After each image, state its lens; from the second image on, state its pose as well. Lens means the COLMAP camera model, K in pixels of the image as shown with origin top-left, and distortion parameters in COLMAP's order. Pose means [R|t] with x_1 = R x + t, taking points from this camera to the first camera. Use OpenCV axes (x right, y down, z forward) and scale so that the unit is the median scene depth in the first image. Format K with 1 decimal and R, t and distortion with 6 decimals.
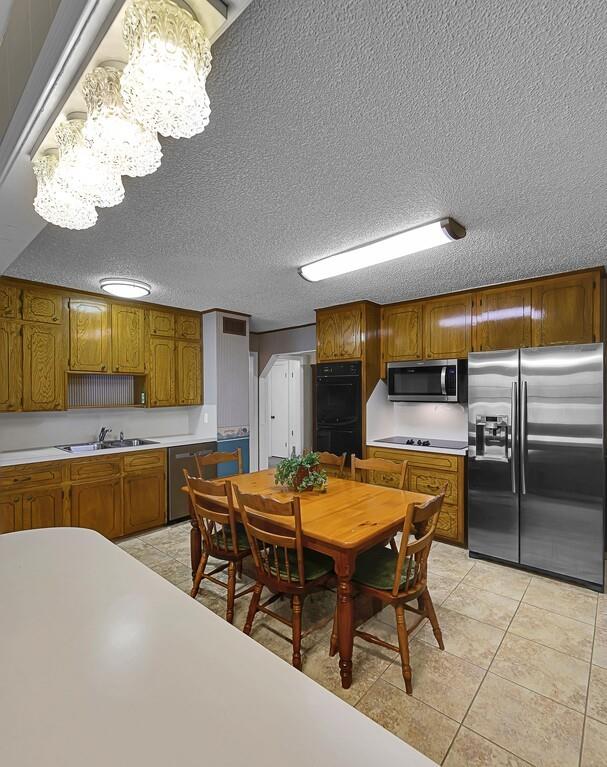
lens RADIAL K [[363.2, 0, 308.7], [0, 363.2, 397.8], [0, 0, 1]] dist [0.003045, 0.000442]
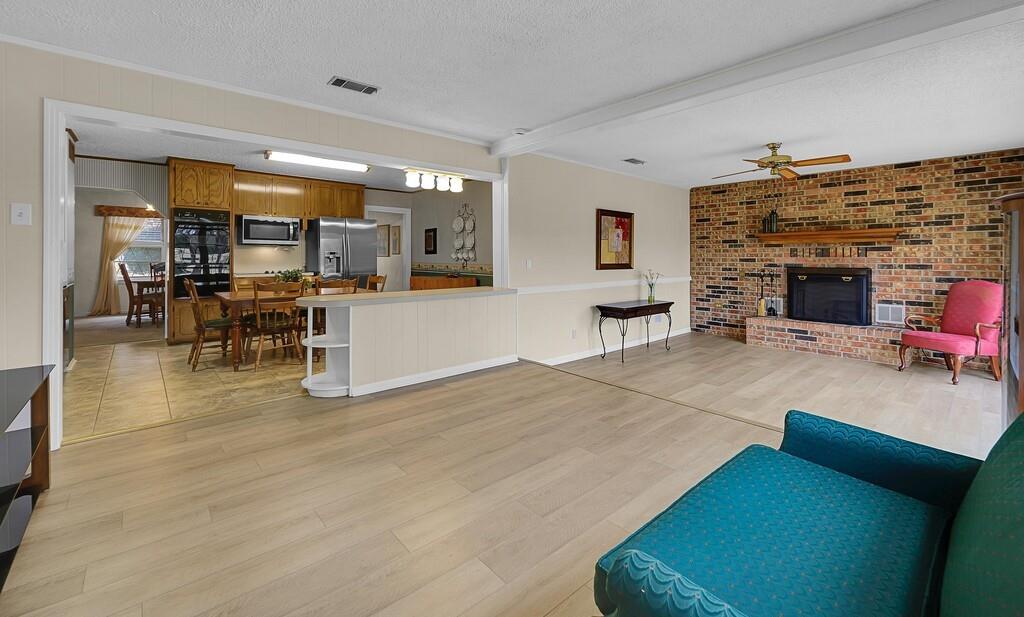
lens RADIAL K [[432.0, 0, 505.0], [0, 432.0, 257.1], [0, 0, 1]] dist [0.007492, -0.000011]
pose [[0.146117, 0.002570, 0.989264, -1.193783], [0.012409, 0.999913, -0.004431, 0.074415], [-0.989189, 0.012923, 0.146073, -0.155287]]
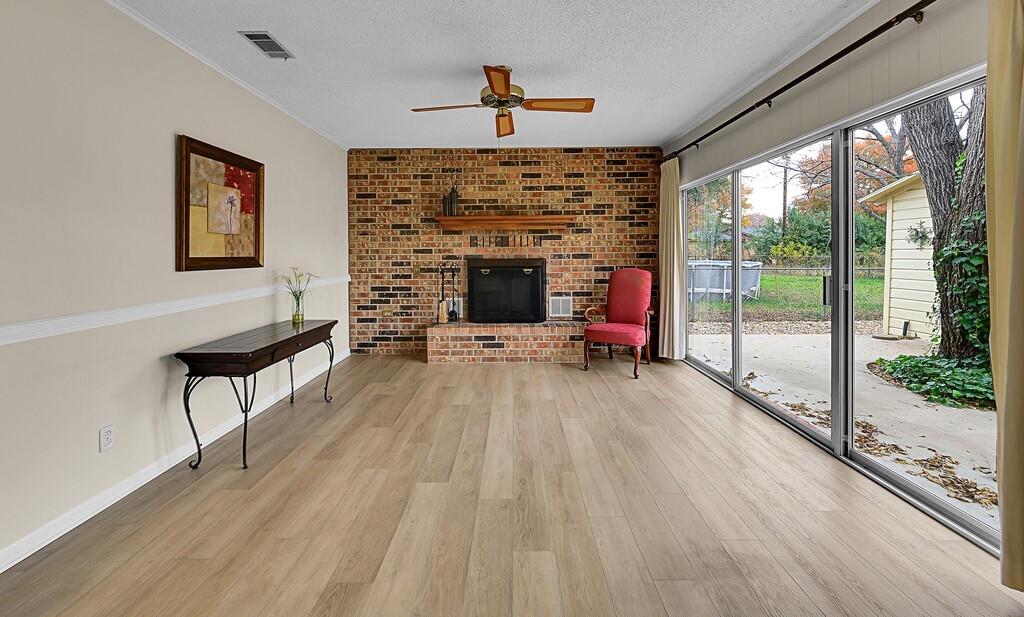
lens RADIAL K [[418.8, 0, 495.5], [0, 418.8, 253.4], [0, 0, 1]] dist [-0.011514, 0.000213]
pose [[-0.624586, 0.006759, 0.780927, -0.485116], [0.019085, 0.999796, 0.006611, 0.093435], [-0.780723, 0.019034, -0.624587, -0.232464]]
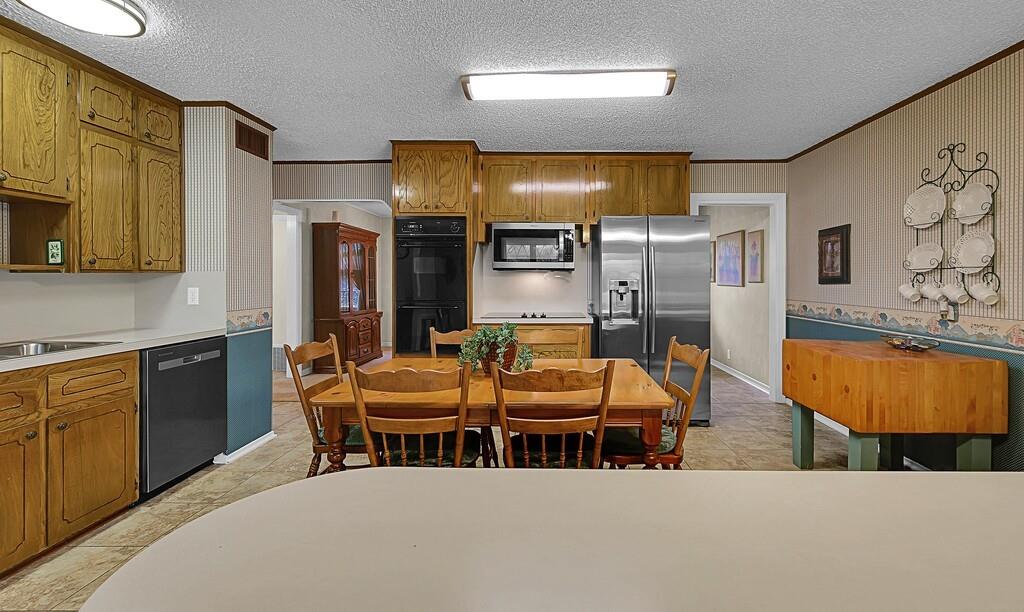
lens RADIAL K [[444.0, 0, 549.8], [0, 444.0, 282.6], [0, 0, 1]] dist [-0.008569, 0.001522]
pose [[0.757294, 0.000104, 0.653074, -0.343982], [0.006264, 0.999953, -0.007424, 0.048555], [-0.653044, 0.009713, 0.757258, 0.155039]]
